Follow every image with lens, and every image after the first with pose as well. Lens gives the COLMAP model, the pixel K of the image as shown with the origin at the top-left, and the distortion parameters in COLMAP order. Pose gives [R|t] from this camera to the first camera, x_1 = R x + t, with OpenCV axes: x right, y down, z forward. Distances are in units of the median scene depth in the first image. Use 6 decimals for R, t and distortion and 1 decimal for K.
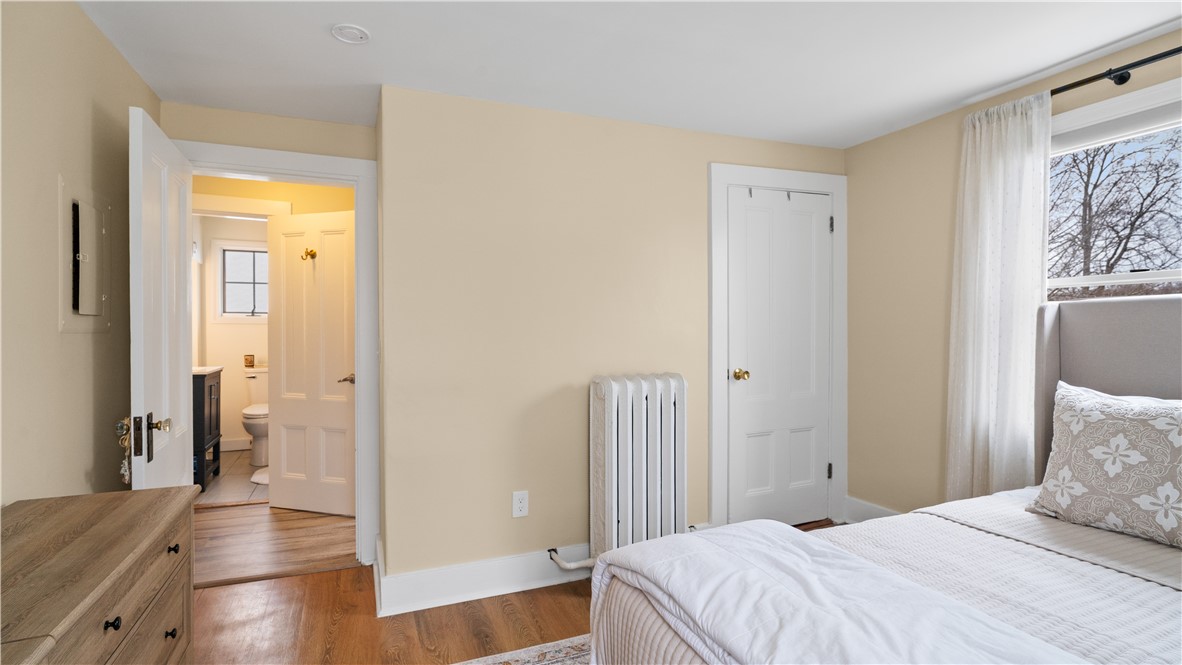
lens RADIAL K [[561.9, 0, 588.1], [0, 561.9, 327.4], [0, 0, 1]] dist [-0.000837, -0.000234]
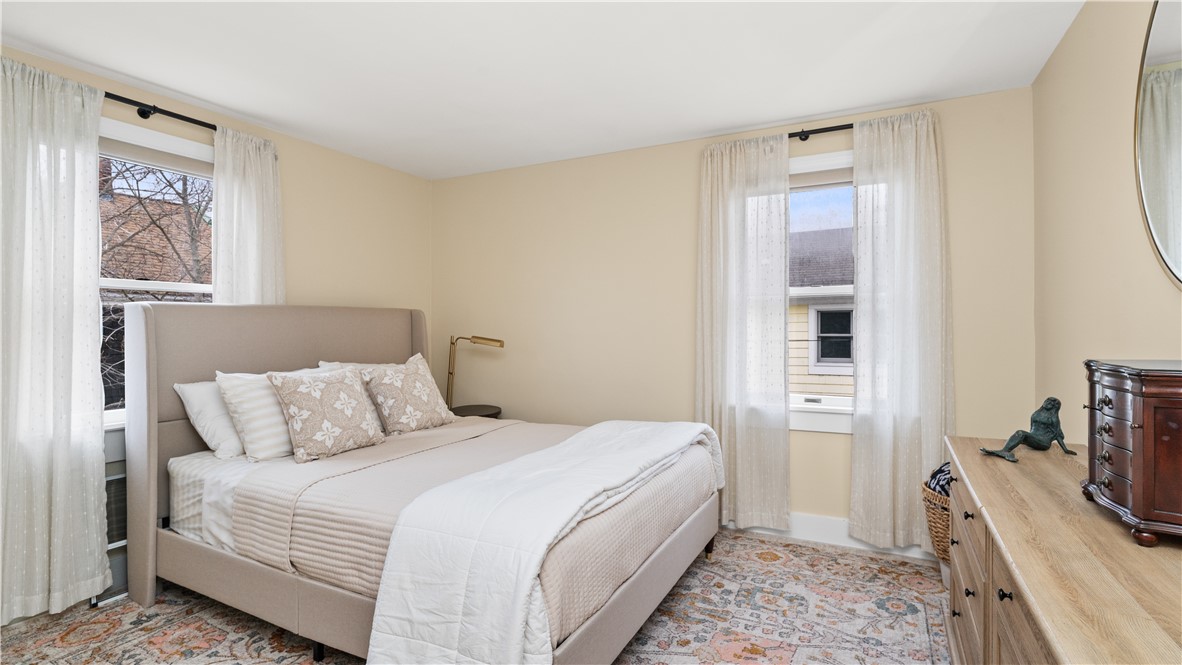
lens RADIAL K [[561.9, 0, 588.1], [0, 561.9, 327.4], [0, 0, 1]] dist [-0.000837, -0.000234]
pose [[-0.634943, 0.009446, 0.772501, -0.764427], [0.006834, 0.999955, -0.006611, 0.020623], [-0.772529, 0.001082, -0.634979, 1.485085]]
